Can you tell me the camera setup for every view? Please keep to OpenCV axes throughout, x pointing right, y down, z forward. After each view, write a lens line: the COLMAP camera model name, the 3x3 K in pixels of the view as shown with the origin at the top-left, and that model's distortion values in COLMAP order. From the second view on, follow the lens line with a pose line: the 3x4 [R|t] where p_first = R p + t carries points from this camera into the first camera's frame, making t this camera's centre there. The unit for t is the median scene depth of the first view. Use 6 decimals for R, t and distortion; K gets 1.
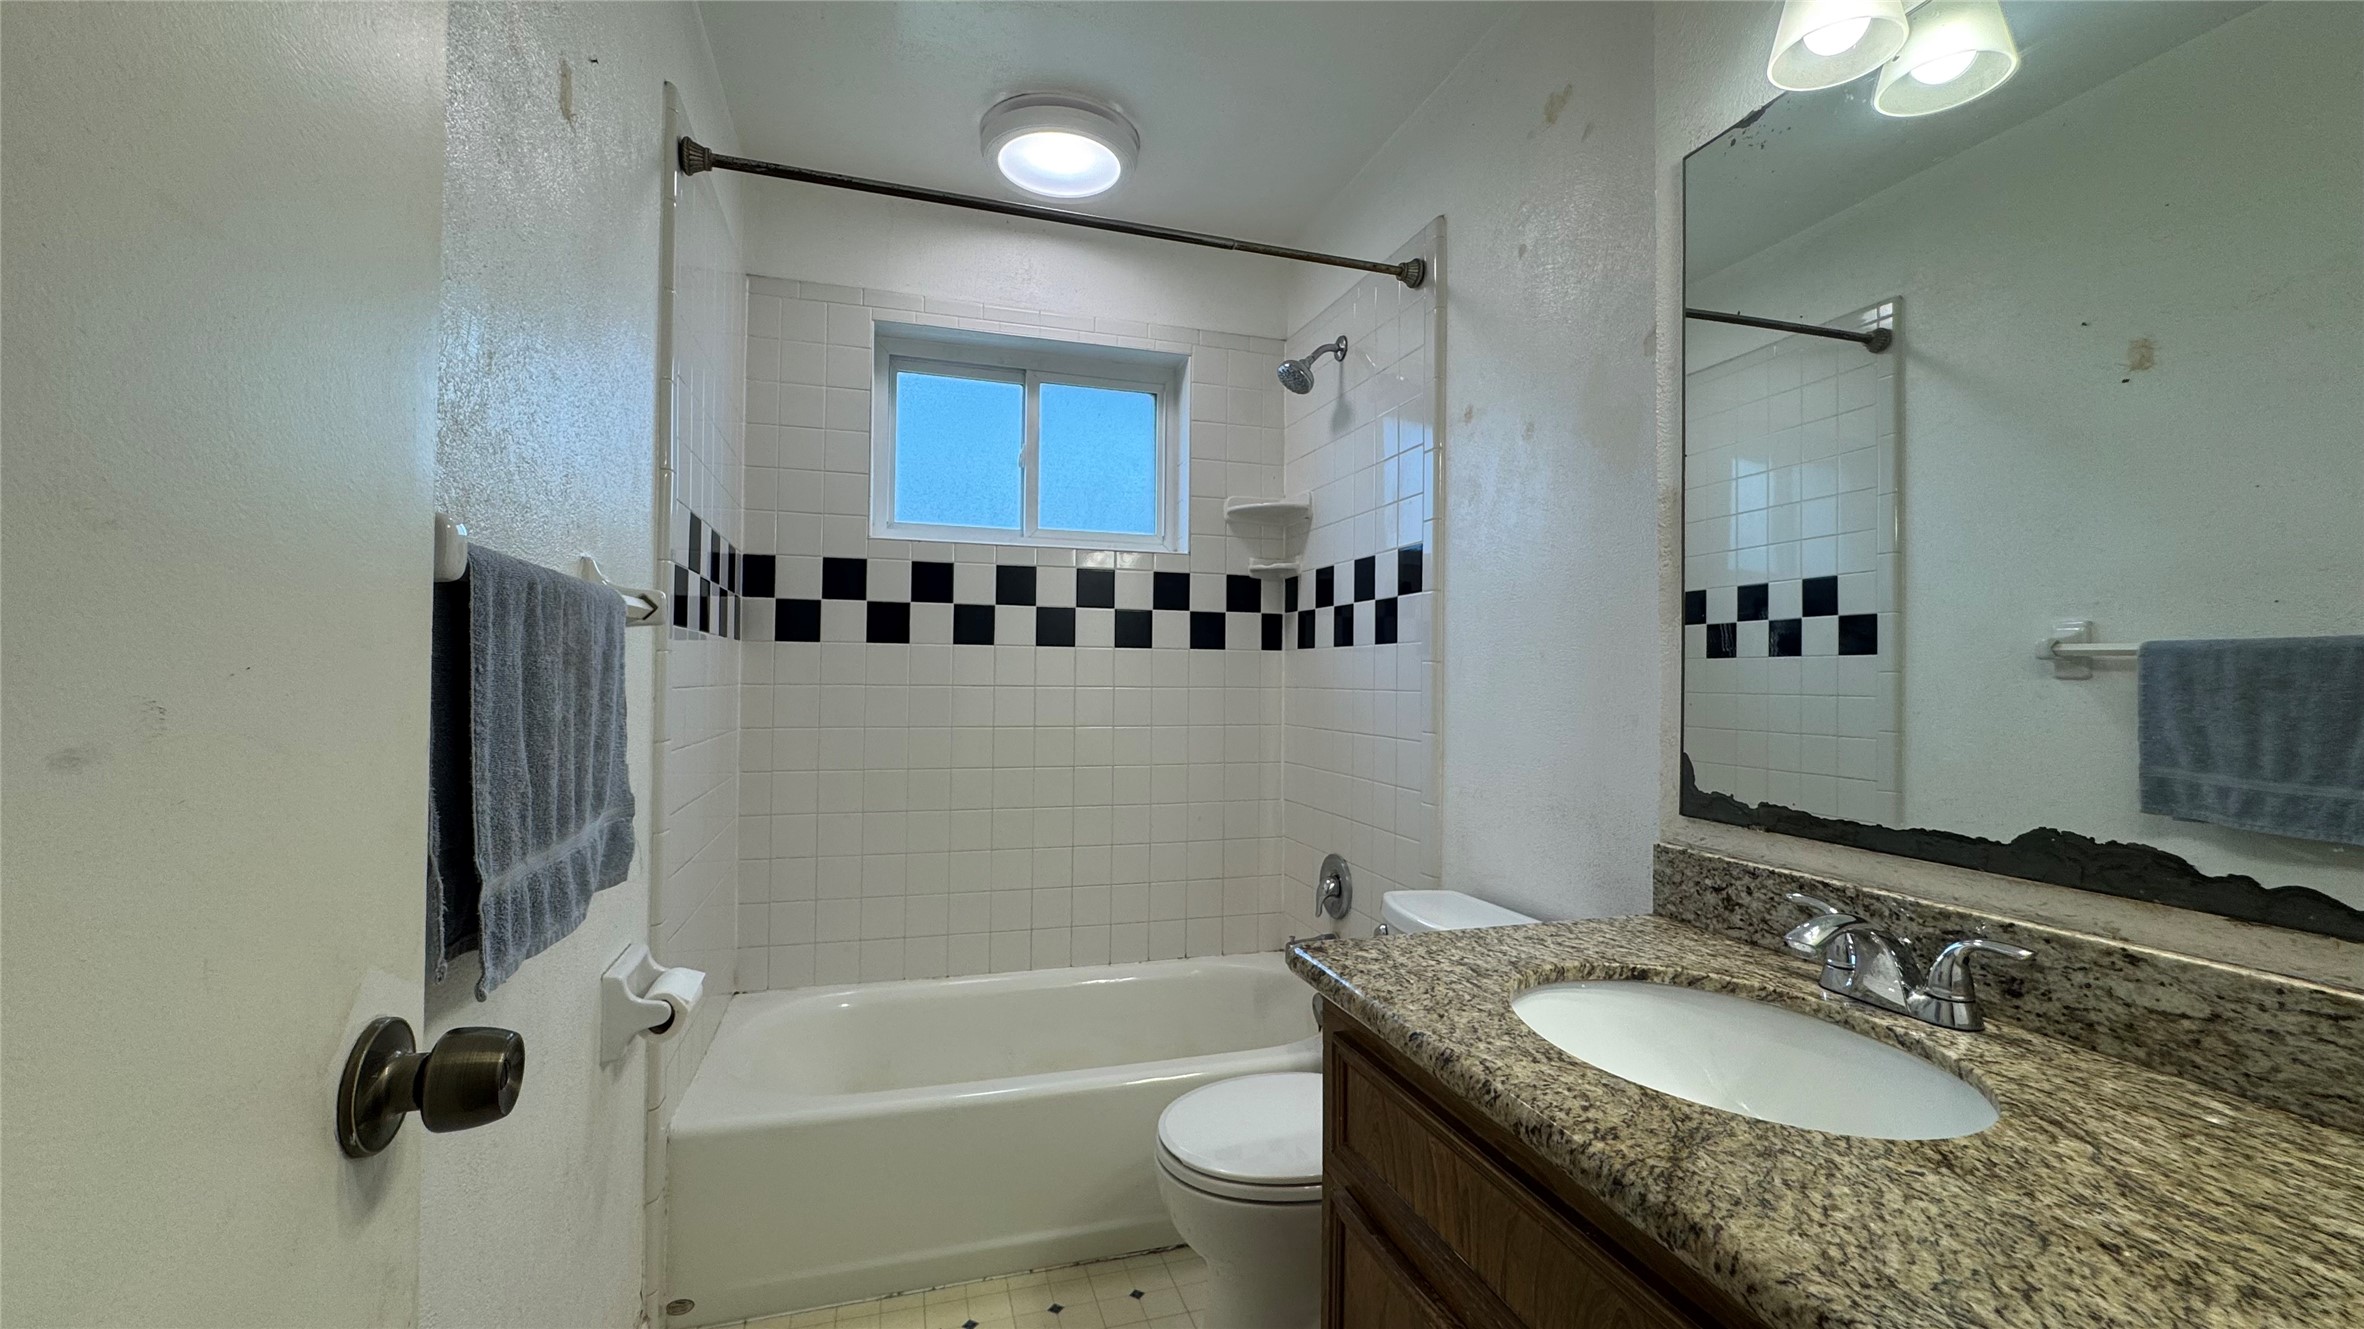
lens RADIAL K [[979.1, 0, 1184.8], [0, 979.1, 661.2], [0, 0, 1]] dist [-0.001667, 0.000583]
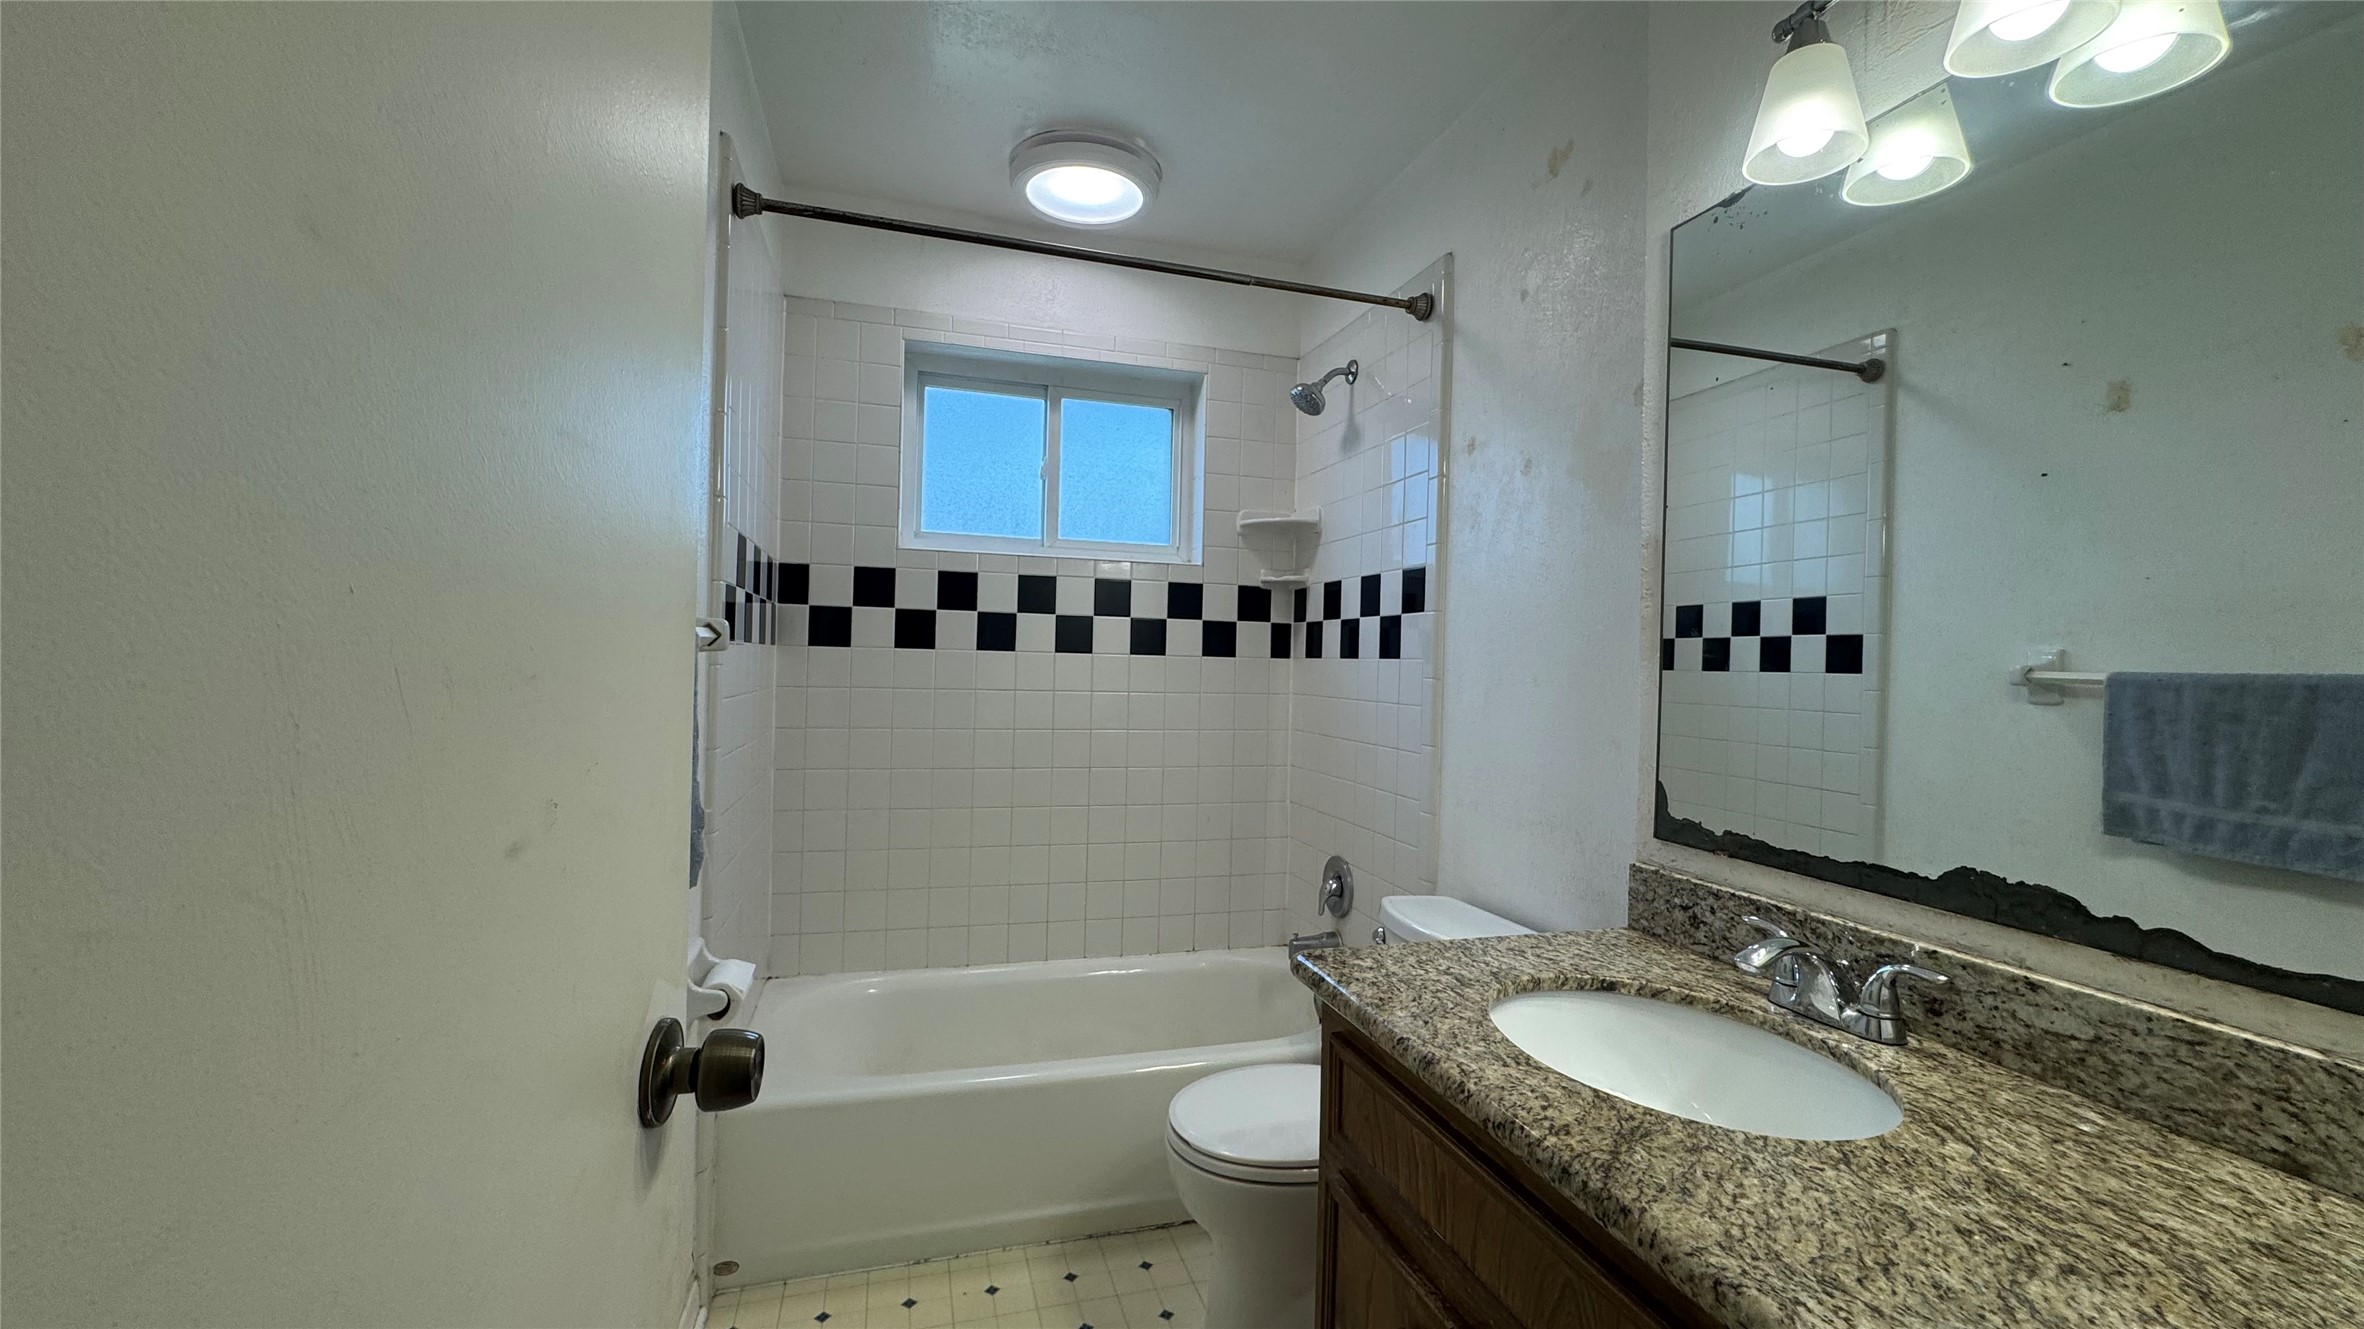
lens RADIAL K [[980.1, 0, 1182.6], [0, 980.1, 661.5], [0, 0, 1]] dist [-0.000870, 0.000185]
pose [[0.999843, 0.014706, -0.009899, -0.010244], [-0.014544, 0.999763, 0.016174, -0.049788], [0.010135, -0.016028, 0.999820, -0.093039]]
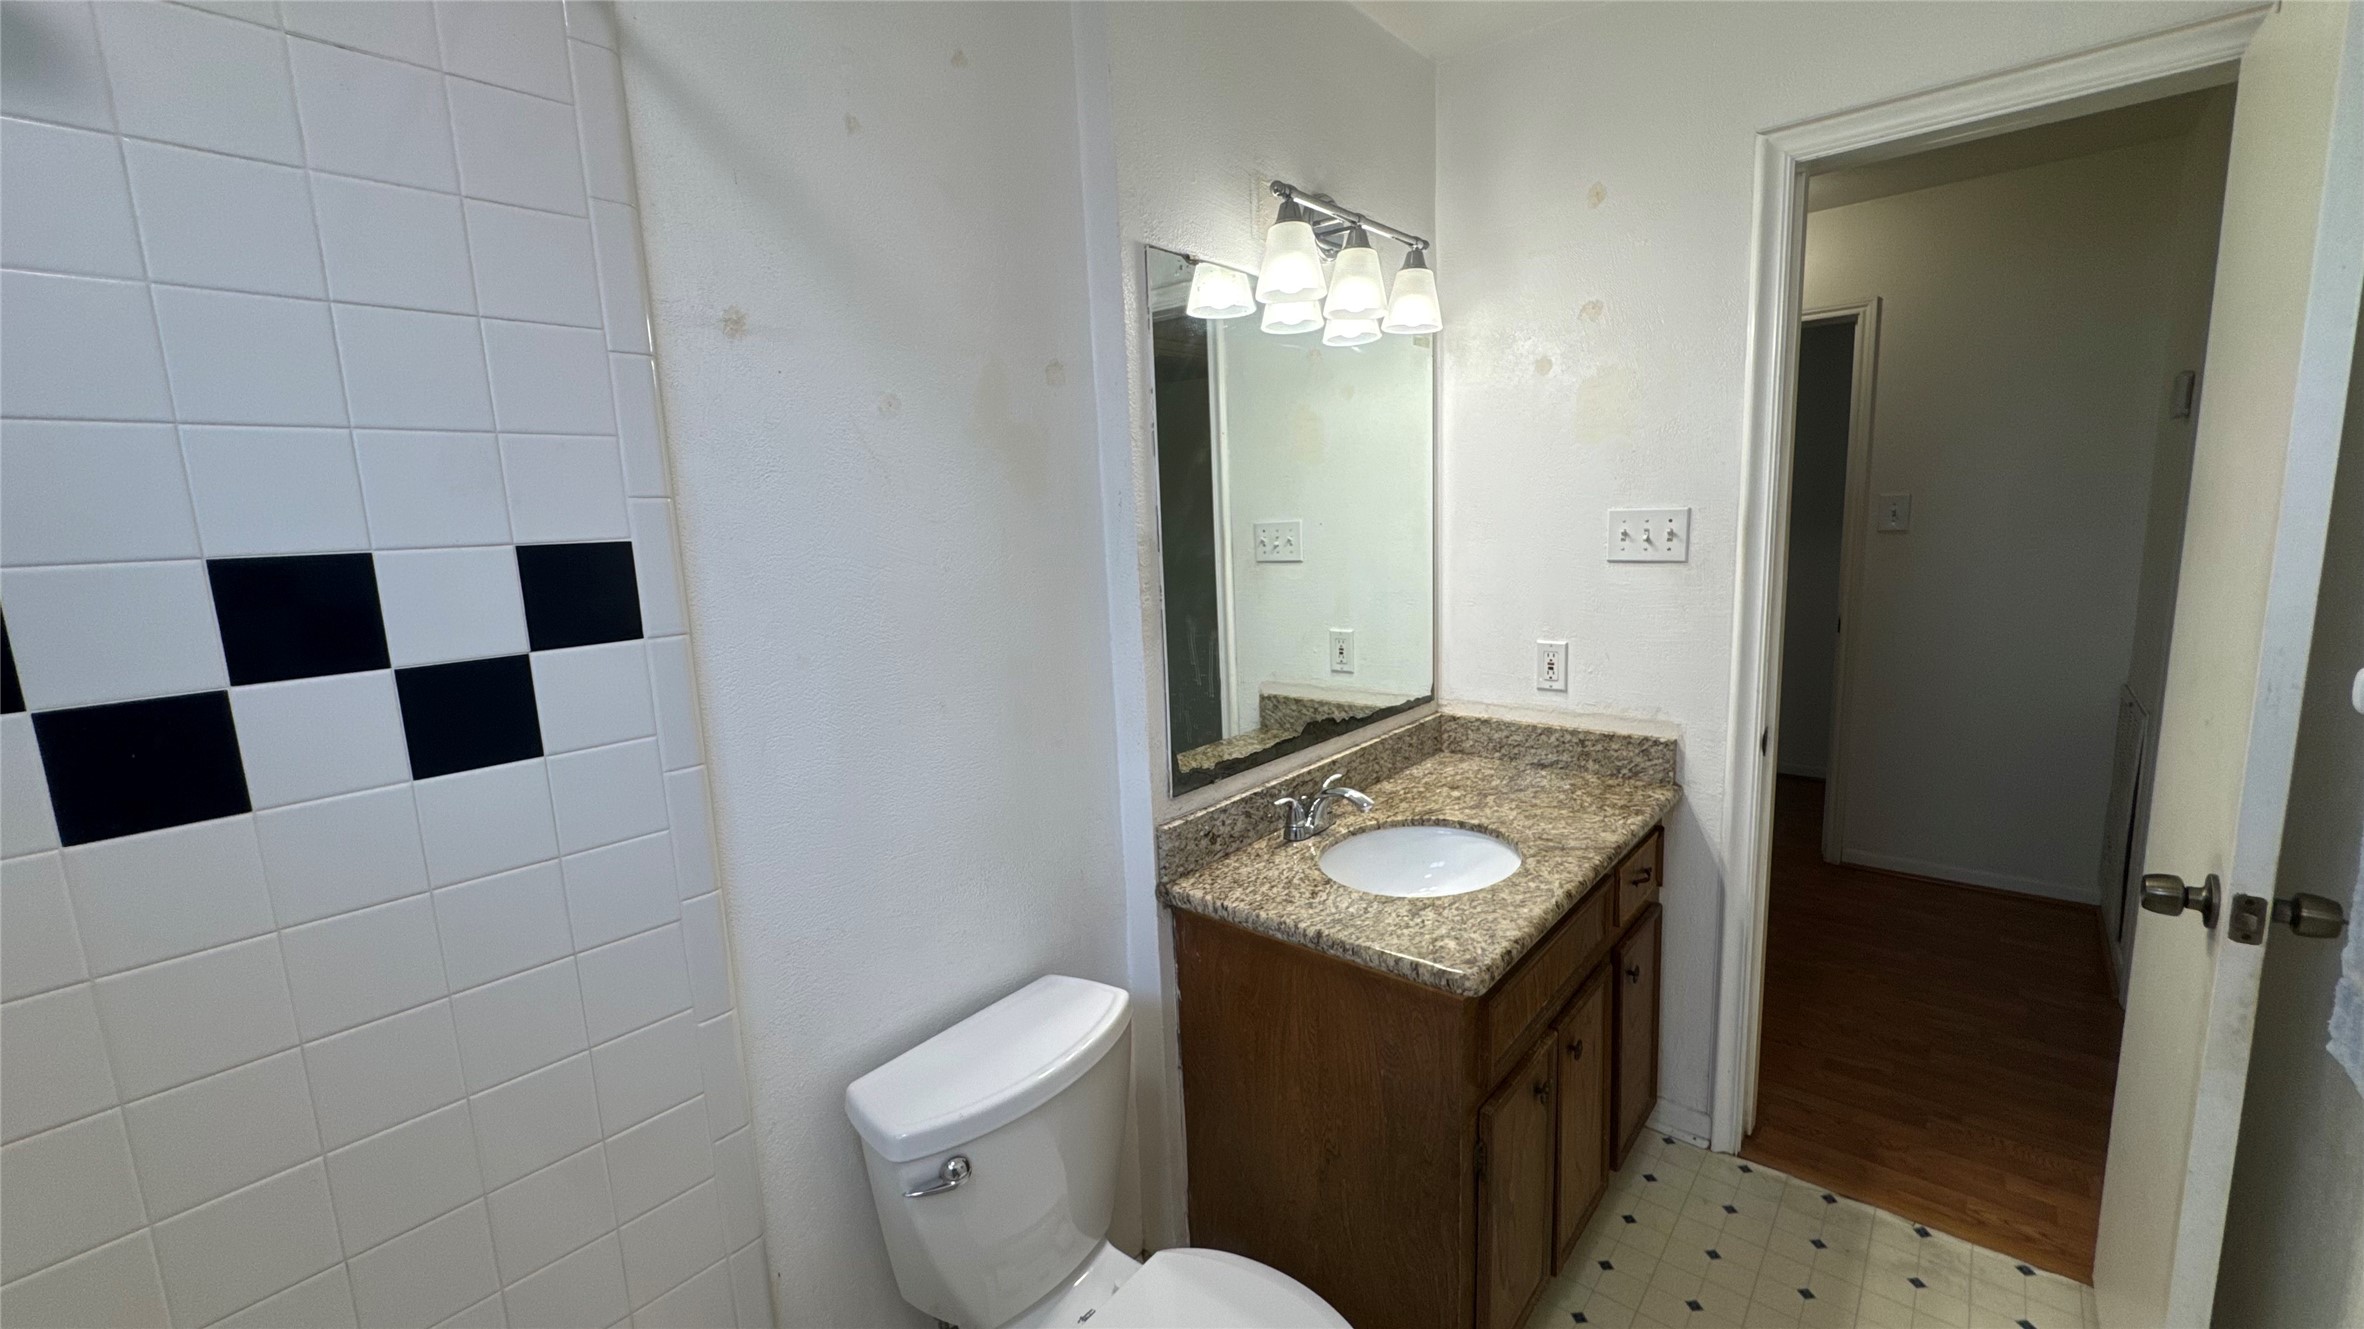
lens RADIAL K [[979.1, 0, 1184.8], [0, 979.1, 661.2], [0, 0, 1]] dist [-0.001667, 0.000583]
pose [[-0.553141, -0.125215, 0.823624, -0.523988], [0.011418, 0.987408, 0.157783, -0.217622], [-0.833009, 0.096680, -0.544746, 1.686159]]
